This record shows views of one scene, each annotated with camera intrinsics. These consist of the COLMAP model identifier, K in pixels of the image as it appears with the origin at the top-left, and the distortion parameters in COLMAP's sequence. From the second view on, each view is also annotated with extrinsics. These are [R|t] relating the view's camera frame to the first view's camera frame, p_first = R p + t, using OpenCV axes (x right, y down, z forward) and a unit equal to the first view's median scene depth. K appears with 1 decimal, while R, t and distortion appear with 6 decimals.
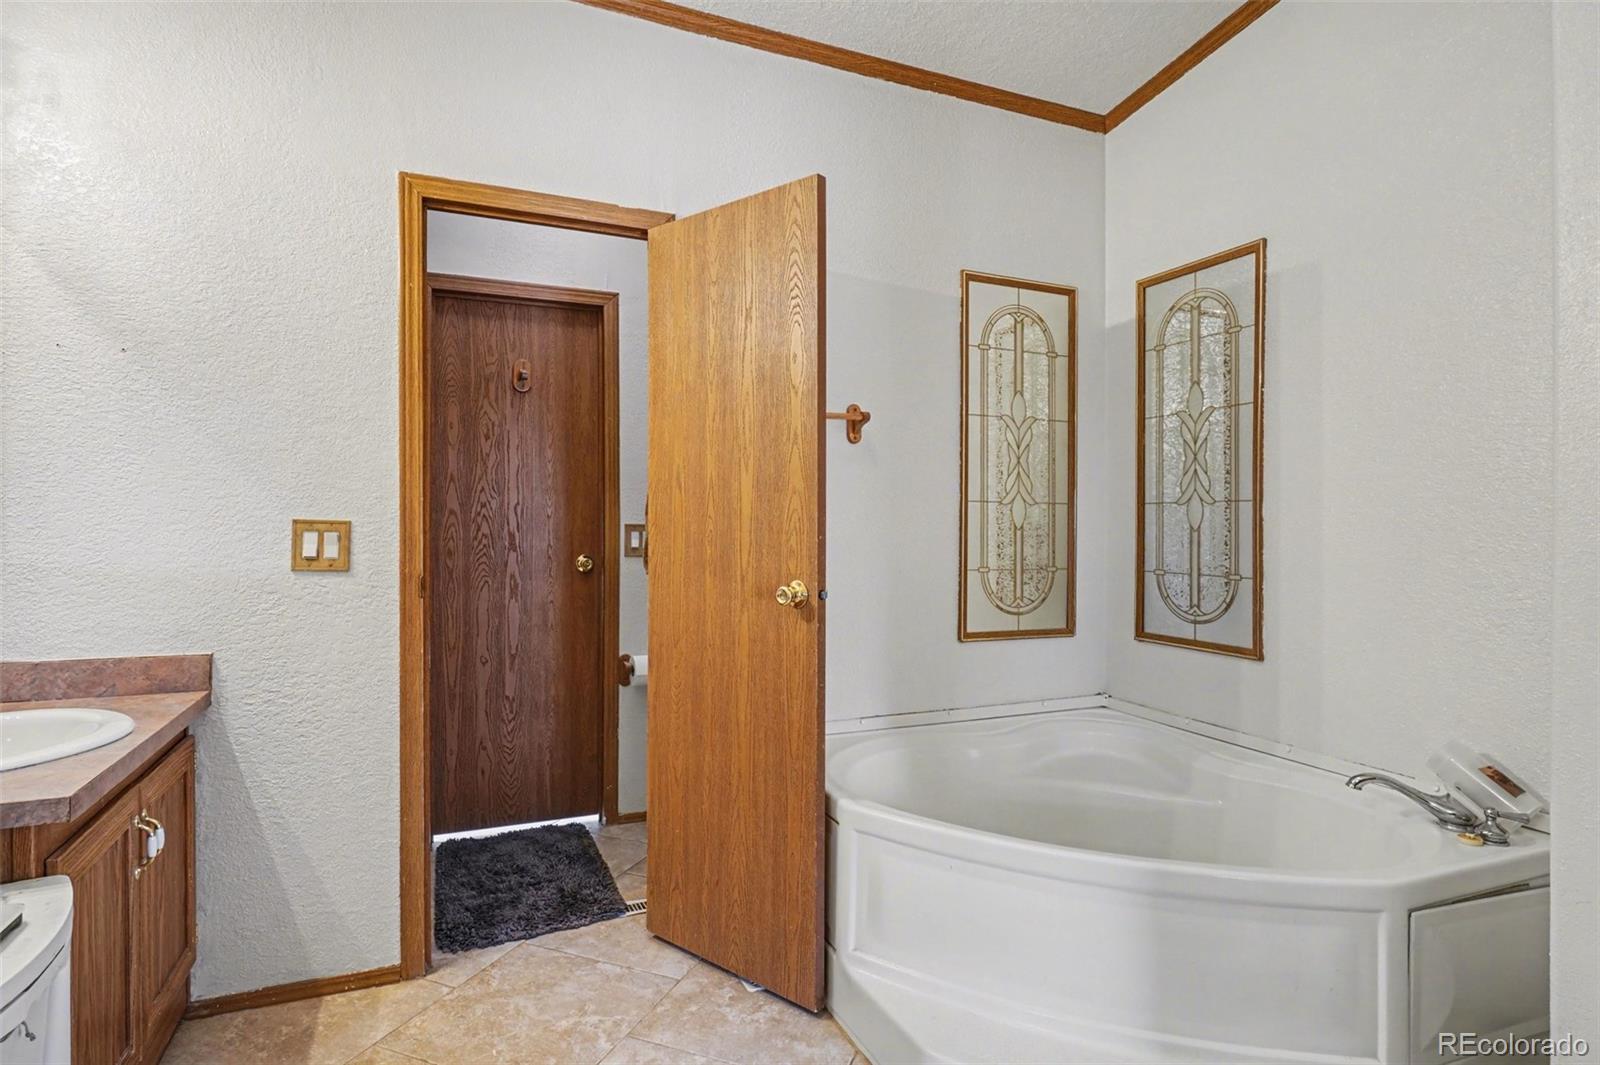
lens RADIAL K [[827.4, 0, 800.0], [0, 827.4, 532.5], [0, 0, 1]] dist [0.000341, -0.000746]
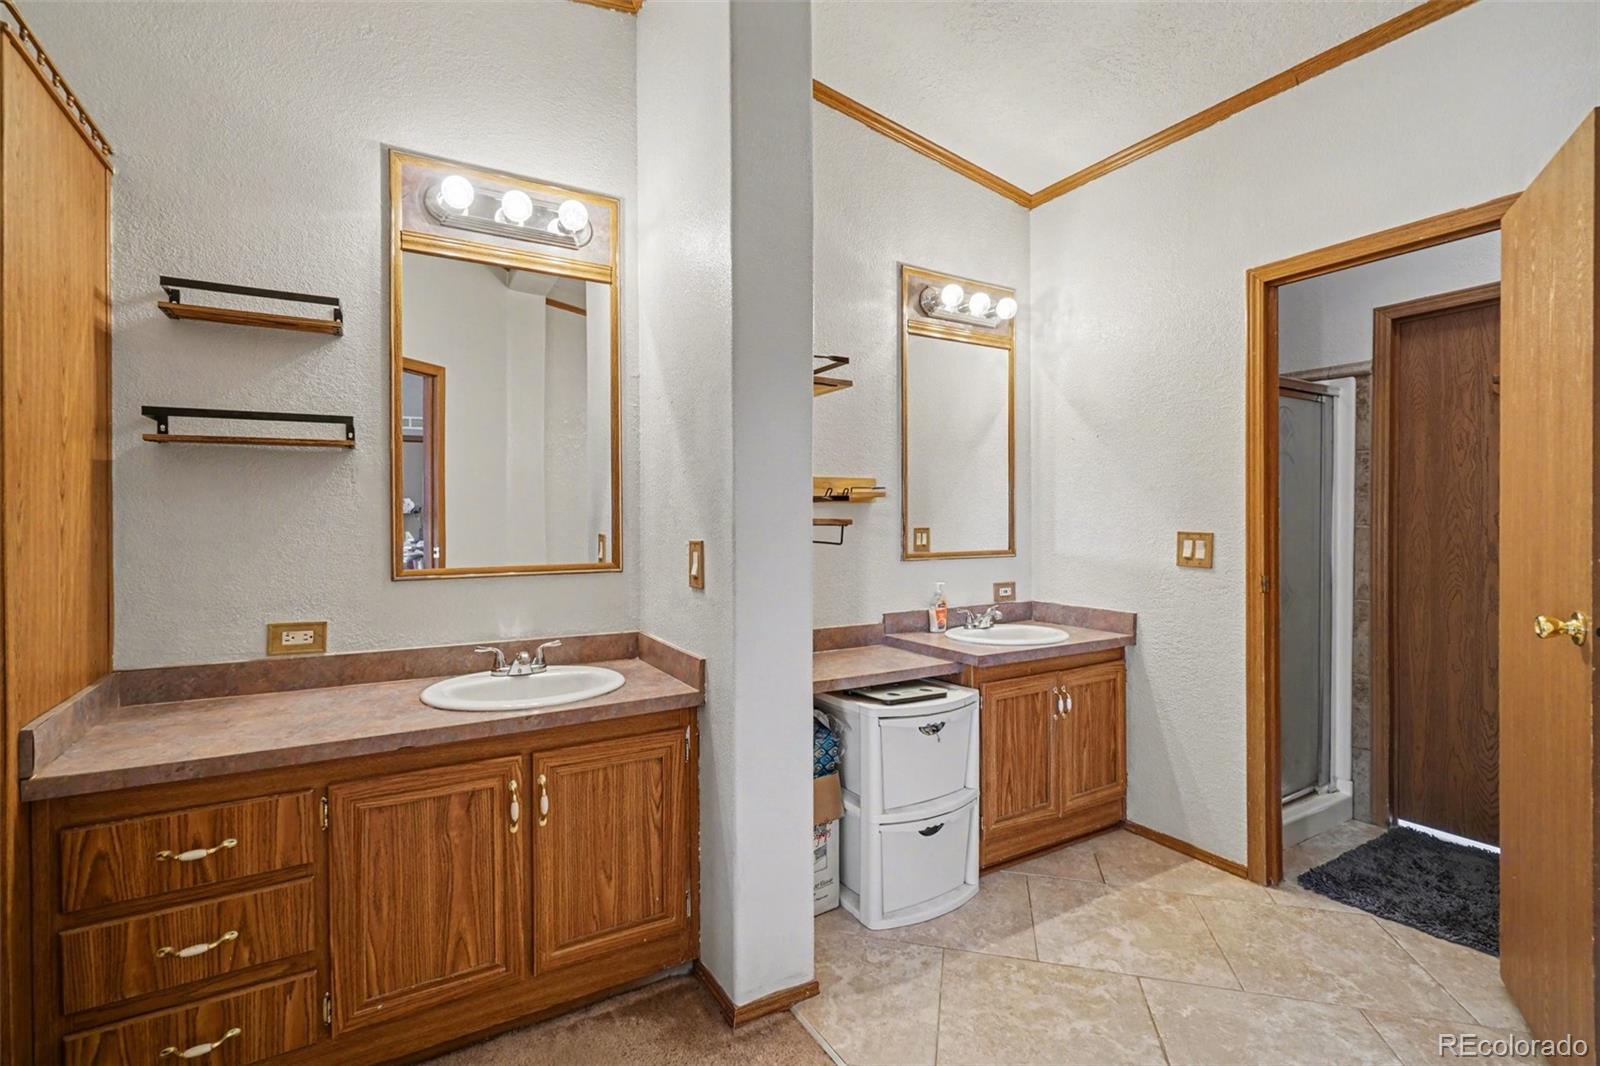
lens RADIAL K [[731.3, 0, 804.9], [0, 731.3, 542.0], [0, 0, 1]] dist [-0.003187, -0.000308]
pose [[0.141095, 0.017100, -0.989848, 0.570129], [-0.006952, 0.999843, 0.016281, -0.013213], [0.989972, 0.004584, 0.141192, 0.130420]]
